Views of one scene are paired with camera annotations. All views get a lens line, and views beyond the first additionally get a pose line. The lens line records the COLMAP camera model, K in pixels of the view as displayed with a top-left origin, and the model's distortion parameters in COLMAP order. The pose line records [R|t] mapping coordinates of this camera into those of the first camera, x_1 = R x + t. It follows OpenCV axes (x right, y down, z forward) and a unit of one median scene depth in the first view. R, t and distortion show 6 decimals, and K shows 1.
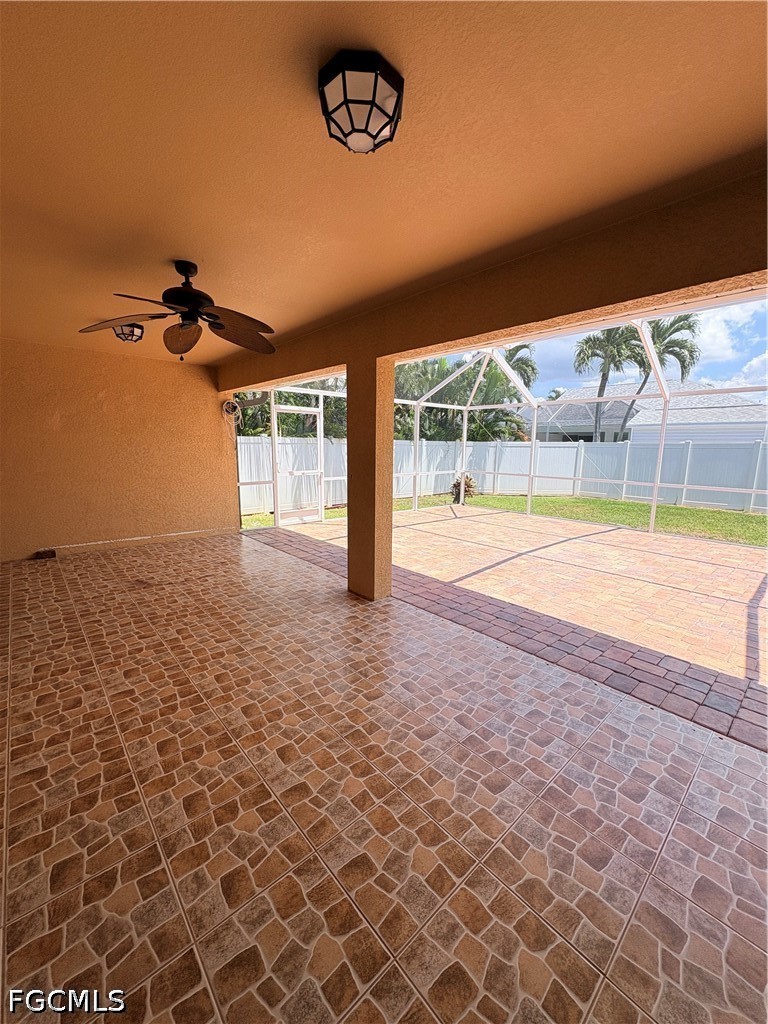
lens RADIAL K [[407.7, 0, 384.0], [0, 407.7, 512.0], [0, 0, 1]] dist [0.000126, 0.000099]
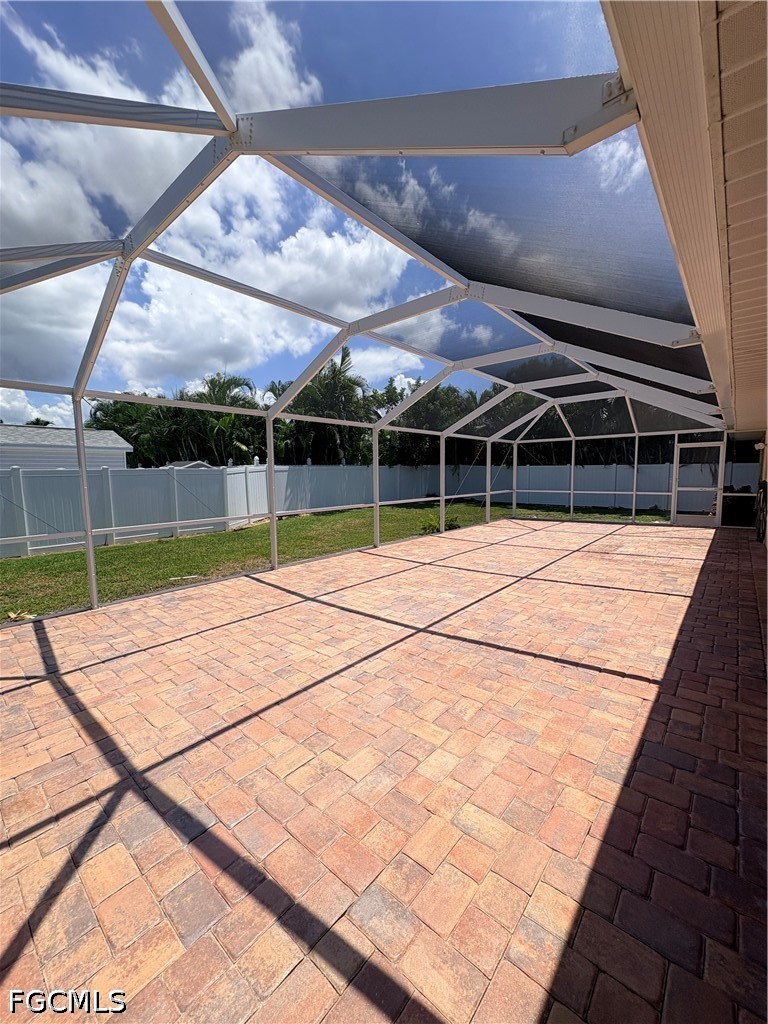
lens RADIAL K [[407.7, 0, 384.0], [0, 407.7, 512.0], [0, 0, 1]] dist [0.000126, 0.000099]
pose [[-0.123184, -0.102824, 0.987042, -0.329081], [0.178180, 0.976163, 0.123928, -0.204301], [-0.976257, 0.191137, -0.101927, 1.238612]]
